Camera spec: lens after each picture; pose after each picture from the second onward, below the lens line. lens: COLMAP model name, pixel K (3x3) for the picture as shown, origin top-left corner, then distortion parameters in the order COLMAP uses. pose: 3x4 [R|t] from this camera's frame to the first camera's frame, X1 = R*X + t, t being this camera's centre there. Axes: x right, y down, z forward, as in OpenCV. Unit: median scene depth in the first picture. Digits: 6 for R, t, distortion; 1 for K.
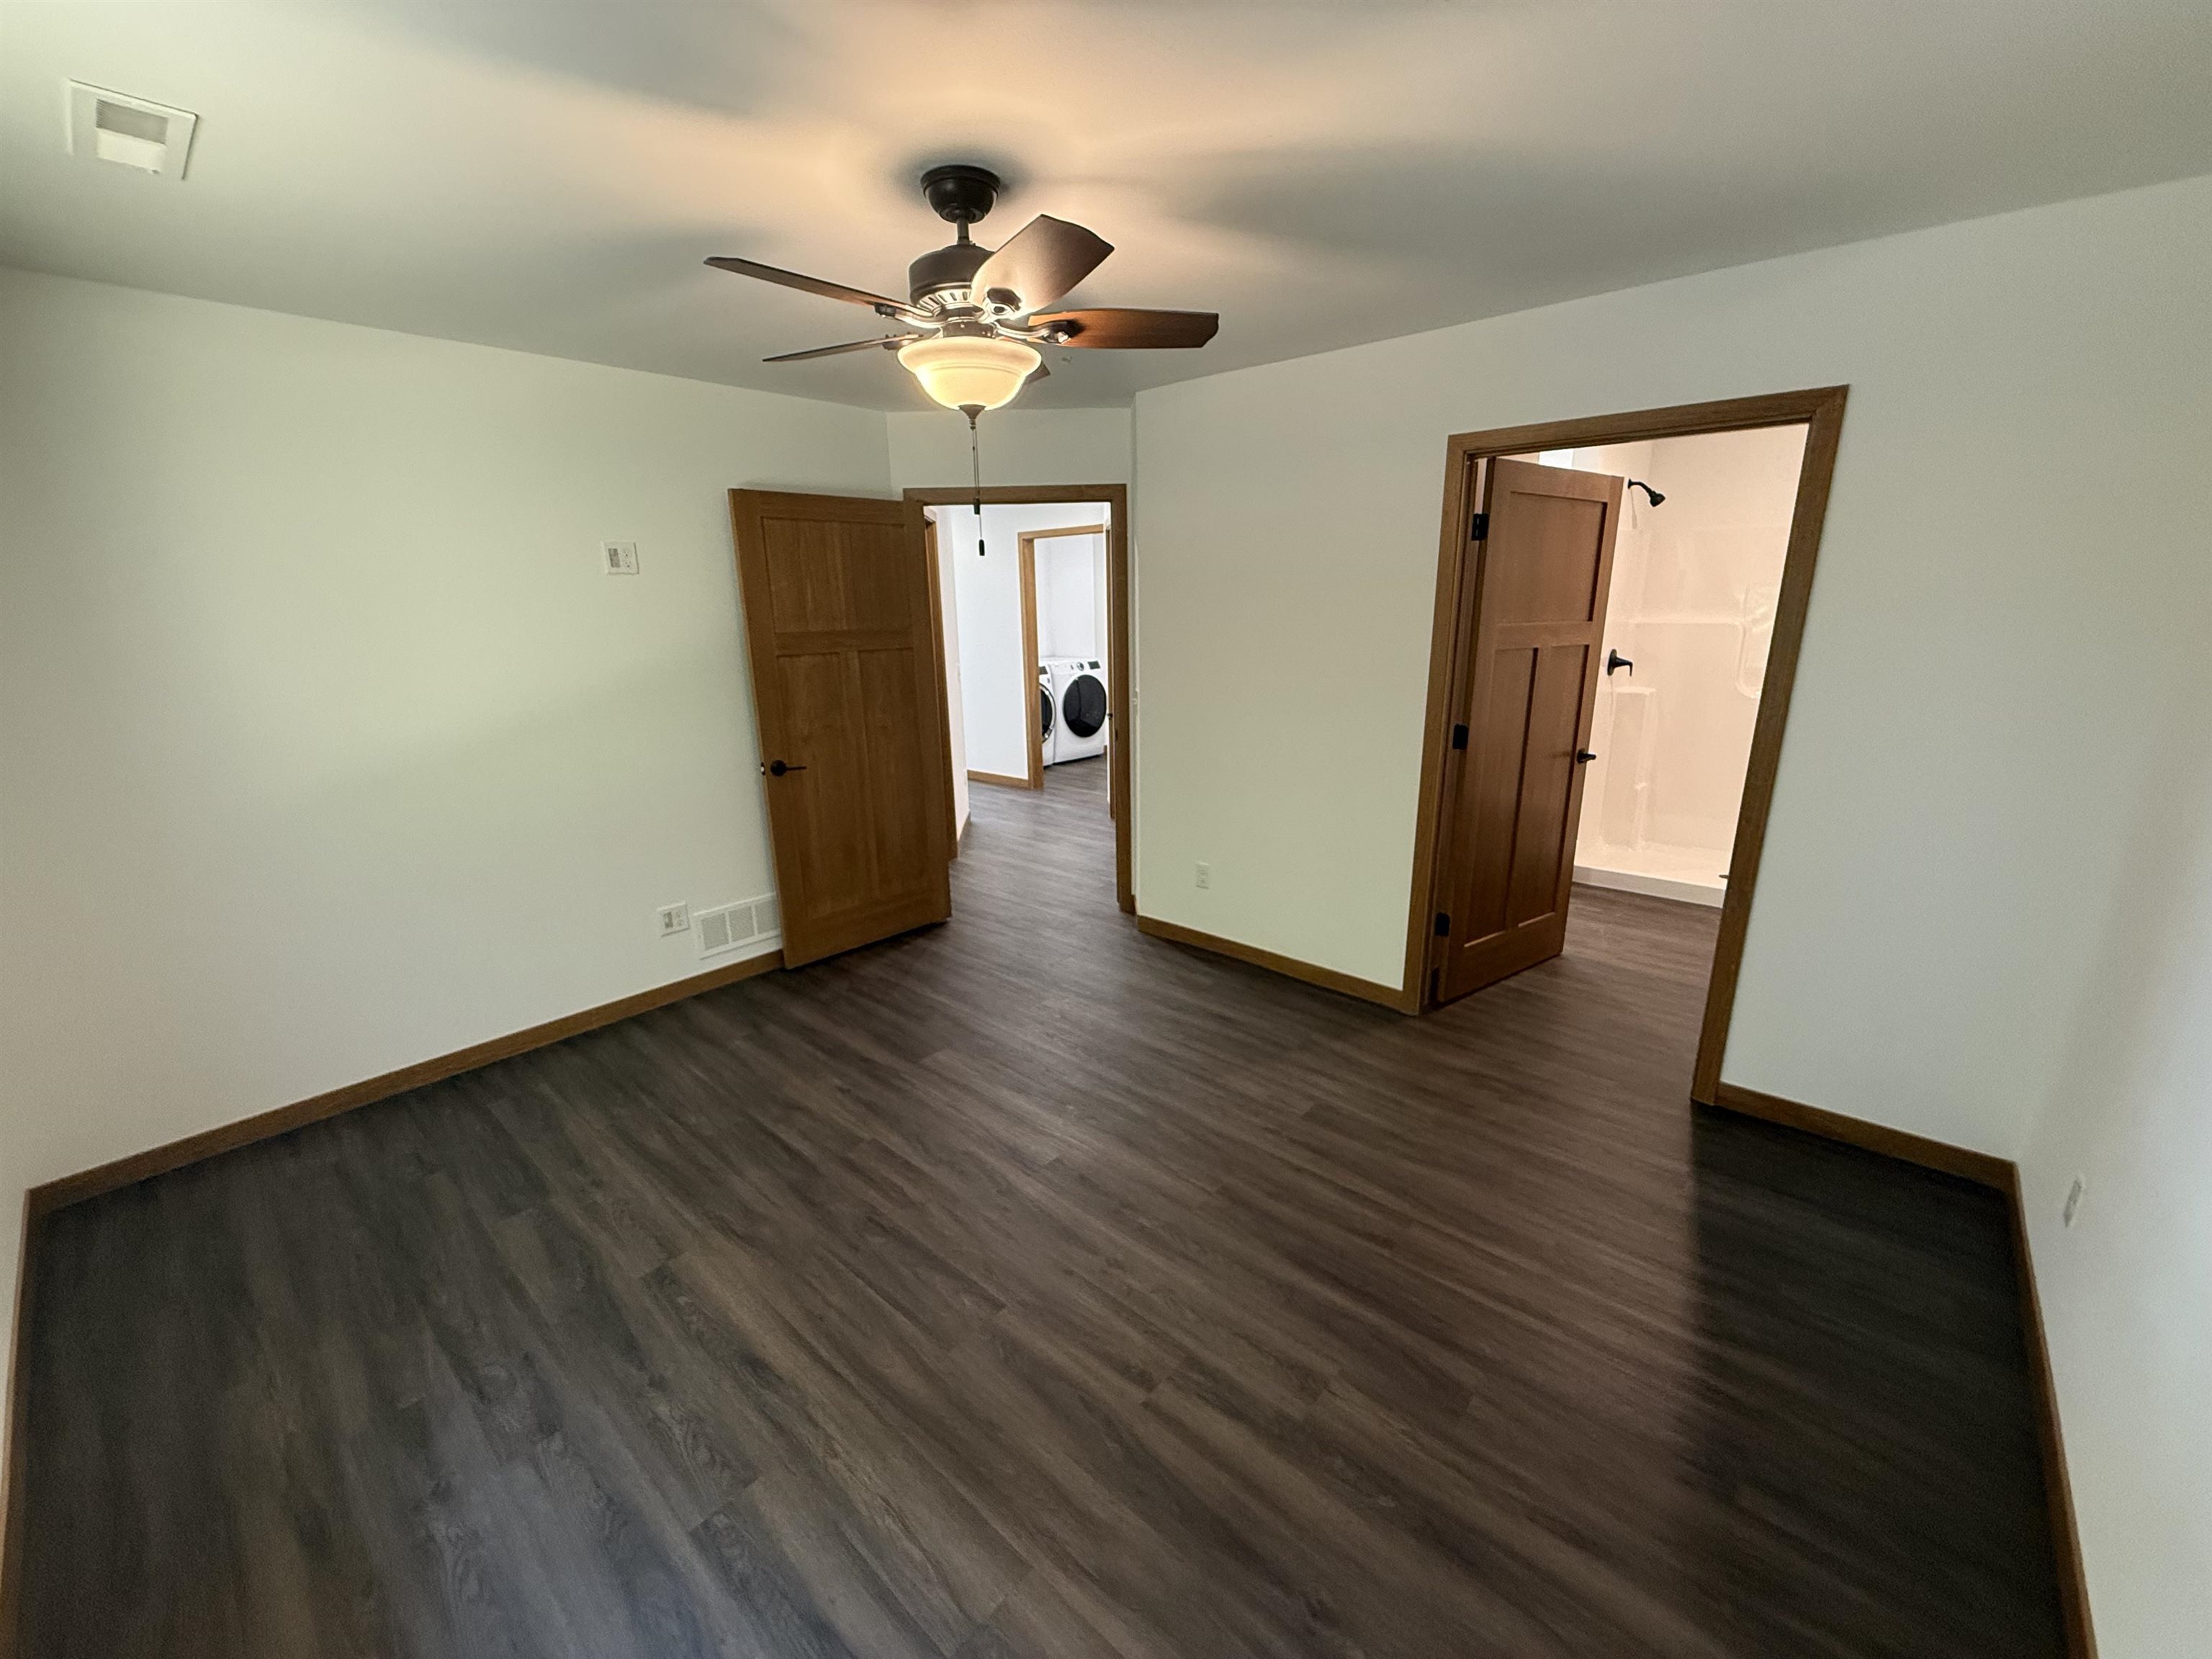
lens RADIAL K [[887.0, 0, 1106.0], [0, 887.0, 829.5], [0, 0, 1]] dist [-0.001094, -0.000075]
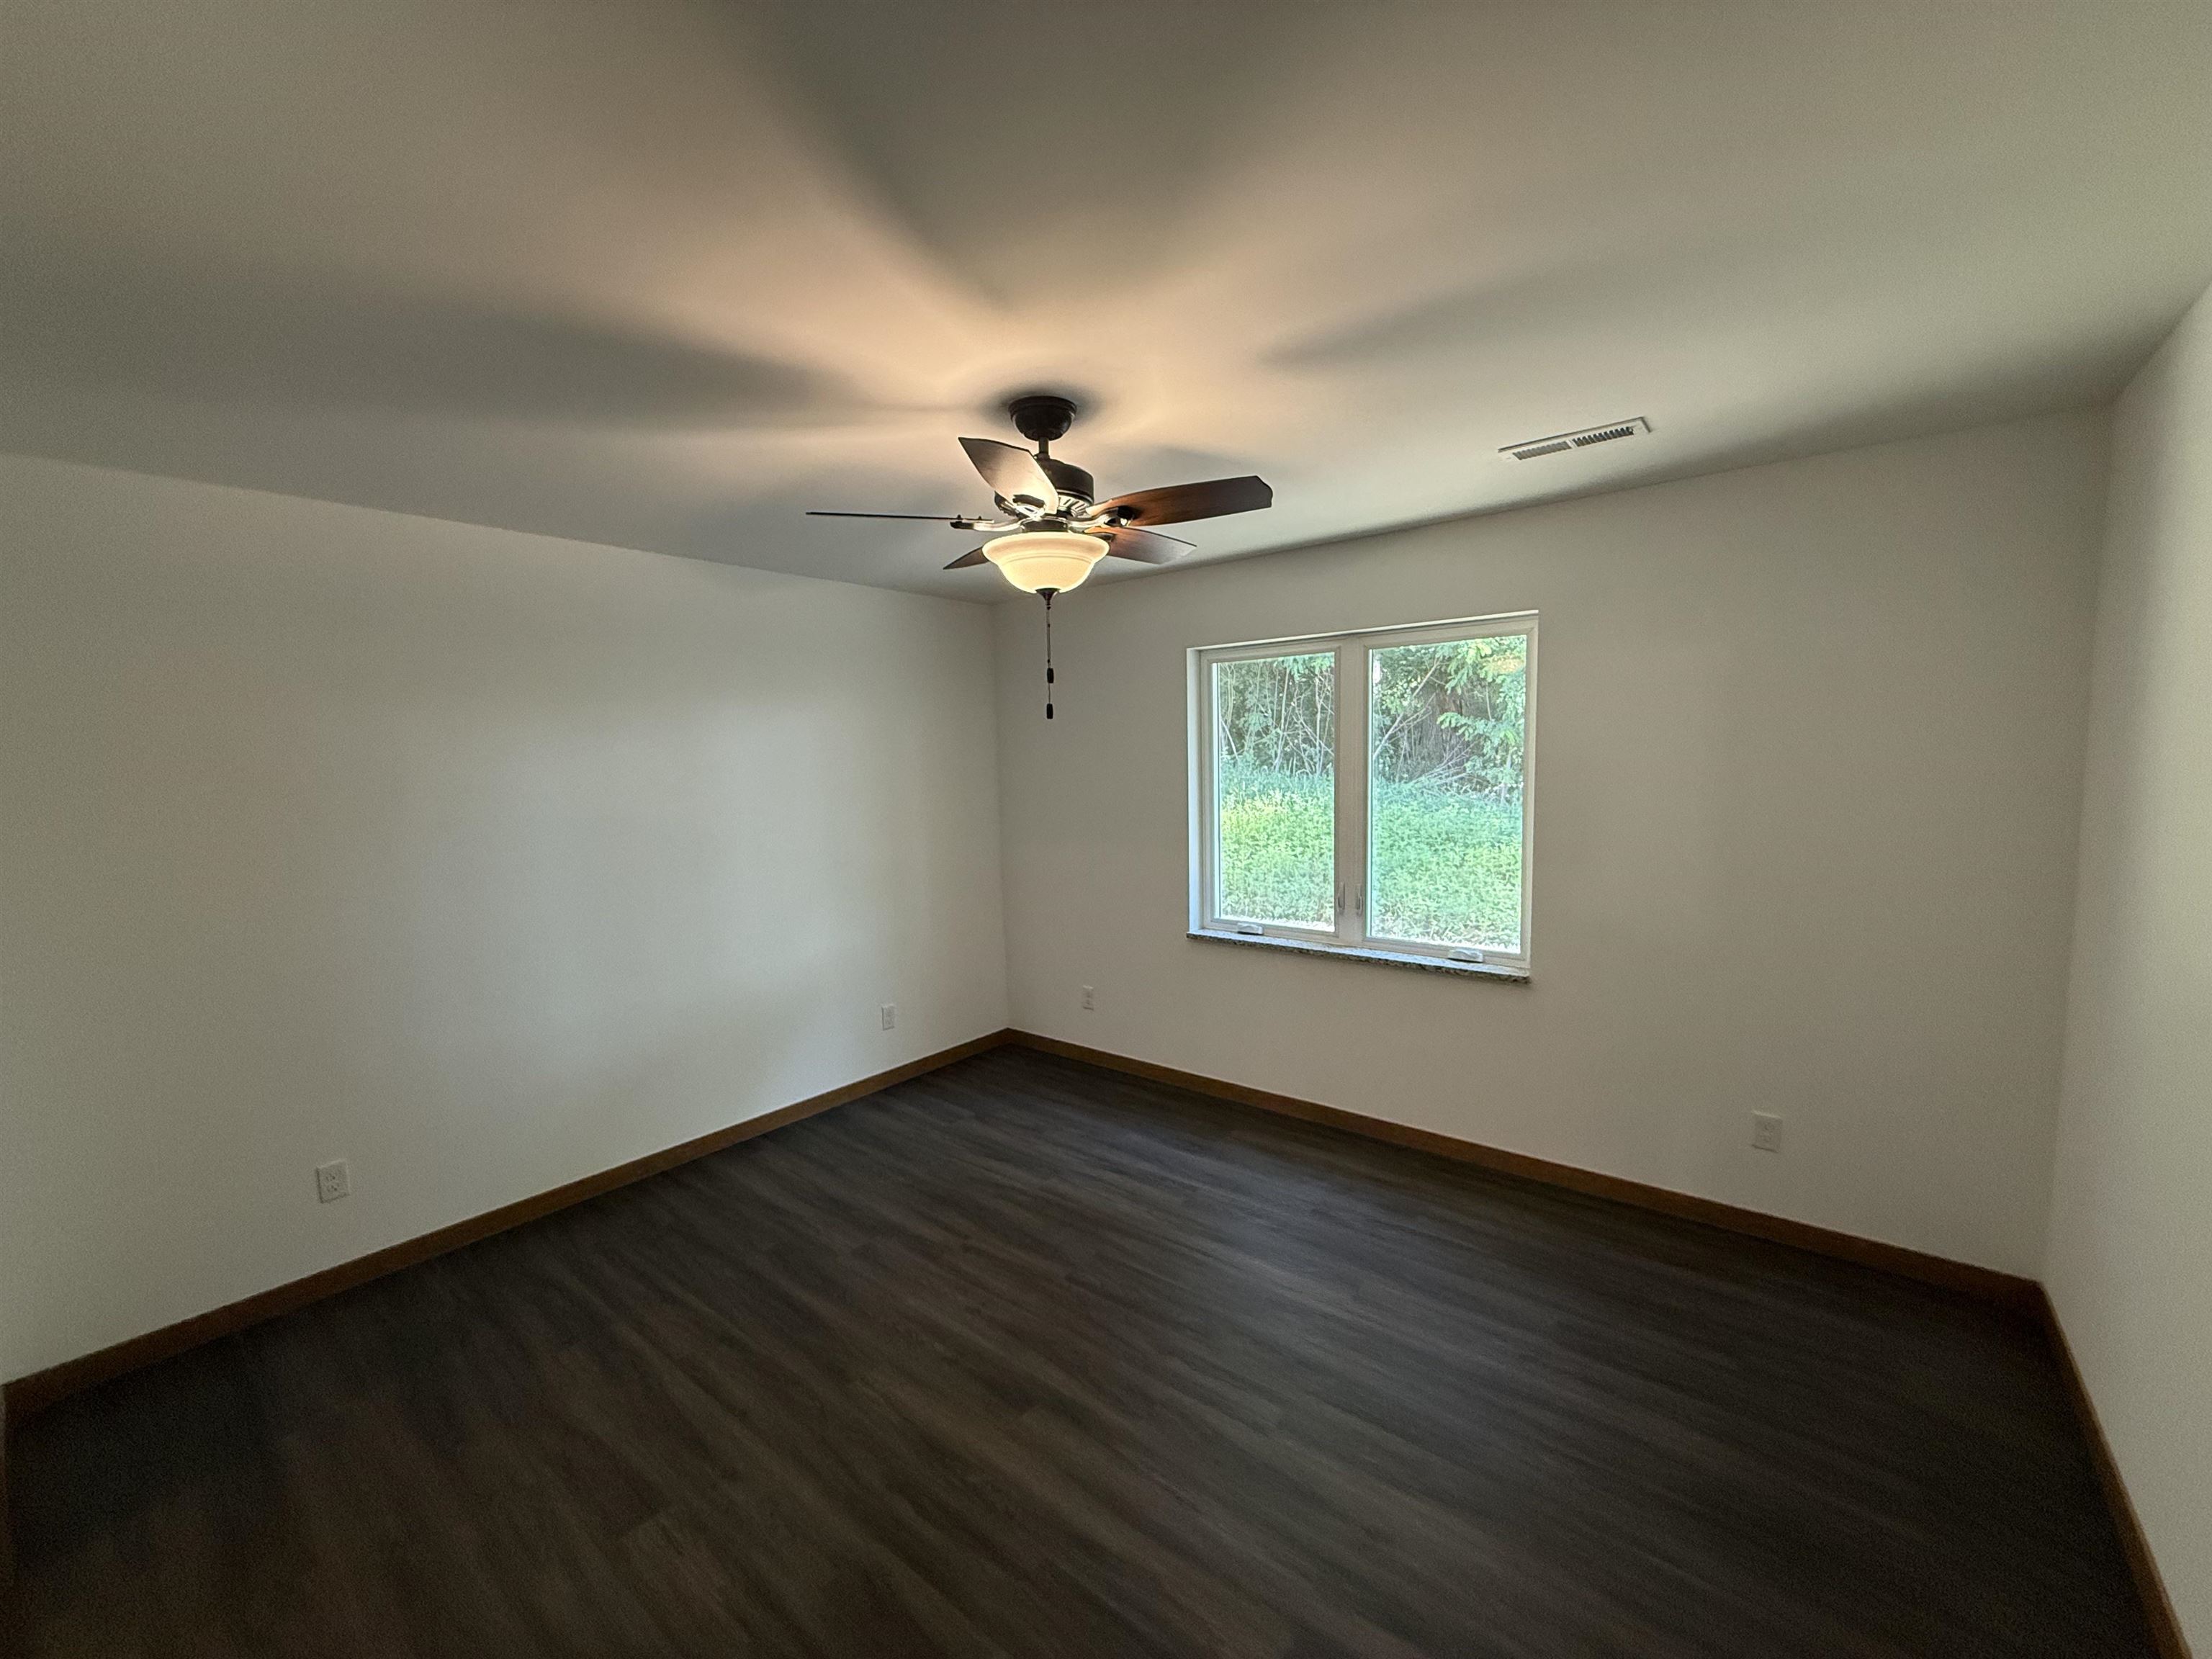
lens RADIAL K [[887.0, 0, 1106.0], [0, 887.0, 829.5], [0, 0, 1]] dist [-0.001094, -0.000075]
pose [[-0.998054, 0.045297, -0.042859, -0.161133], [0.028556, 0.942976, 0.331634, -0.559340], [0.055437, 0.329765, -0.942434, 2.148658]]
